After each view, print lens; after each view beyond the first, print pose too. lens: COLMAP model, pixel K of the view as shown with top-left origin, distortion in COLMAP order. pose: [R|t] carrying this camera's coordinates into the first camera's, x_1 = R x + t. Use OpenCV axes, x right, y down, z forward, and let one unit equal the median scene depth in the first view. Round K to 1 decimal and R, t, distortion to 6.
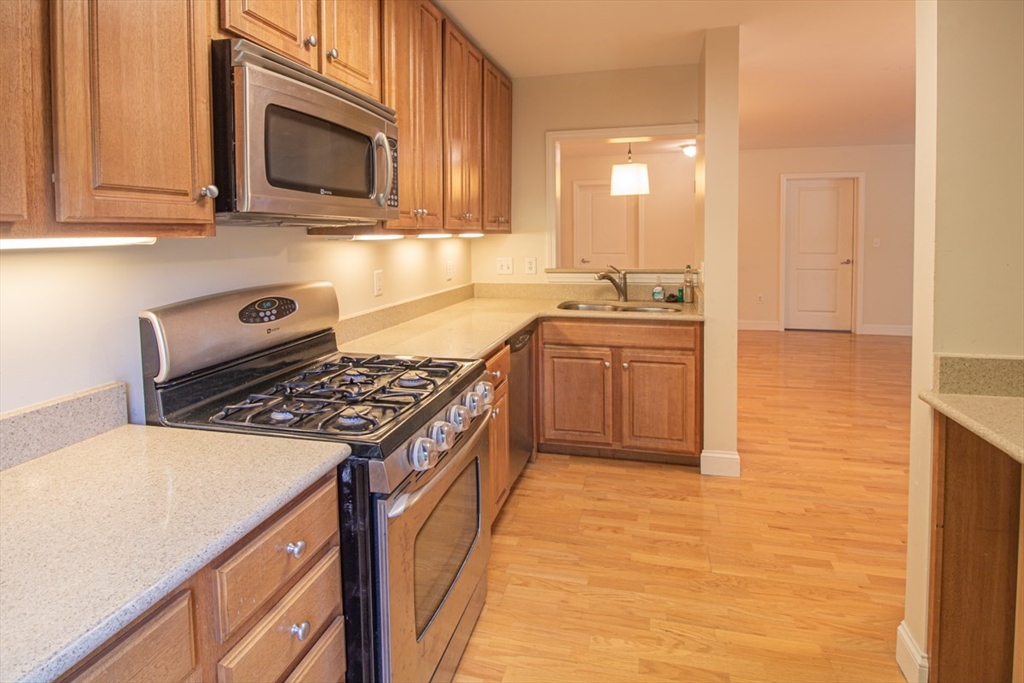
lens RADIAL K [[533.9, 0, 512.0], [0, 533.9, 341.5], [0, 0, 1]] dist [0.000378, 0.000113]
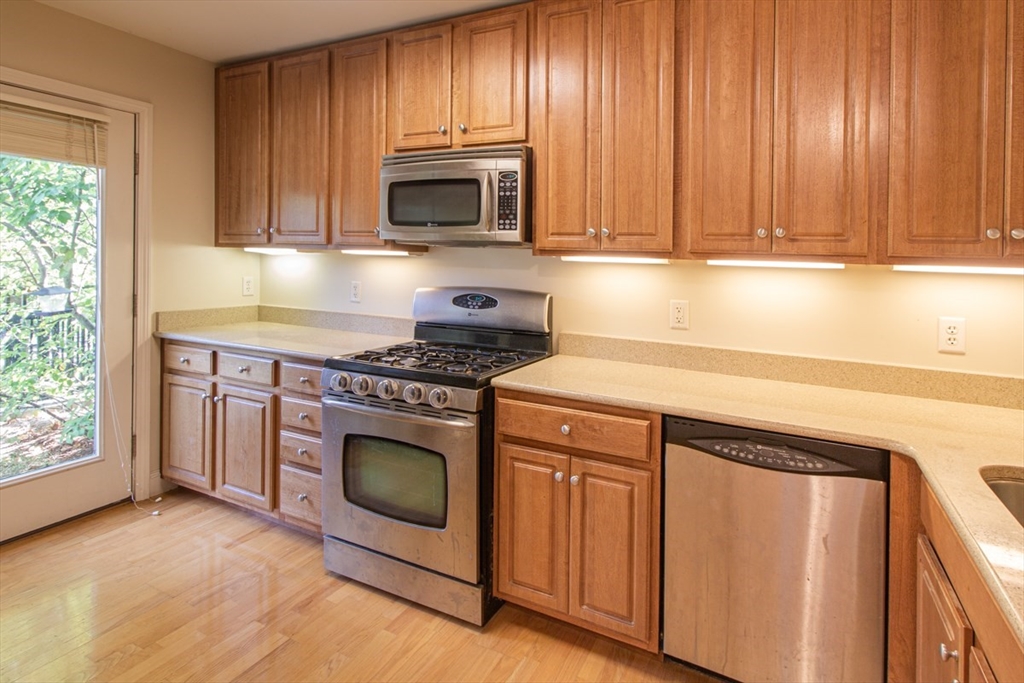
lens RADIAL K [[533.9, 0, 512.0], [0, 533.9, 341.5], [0, 0, 1]] dist [0.000378, 0.000113]
pose [[-0.242570, 0.150380, -0.958408, 1.034753], [-0.217945, 0.954213, 0.204883, -0.294625], [0.945336, 0.258579, -0.198689, 1.468241]]
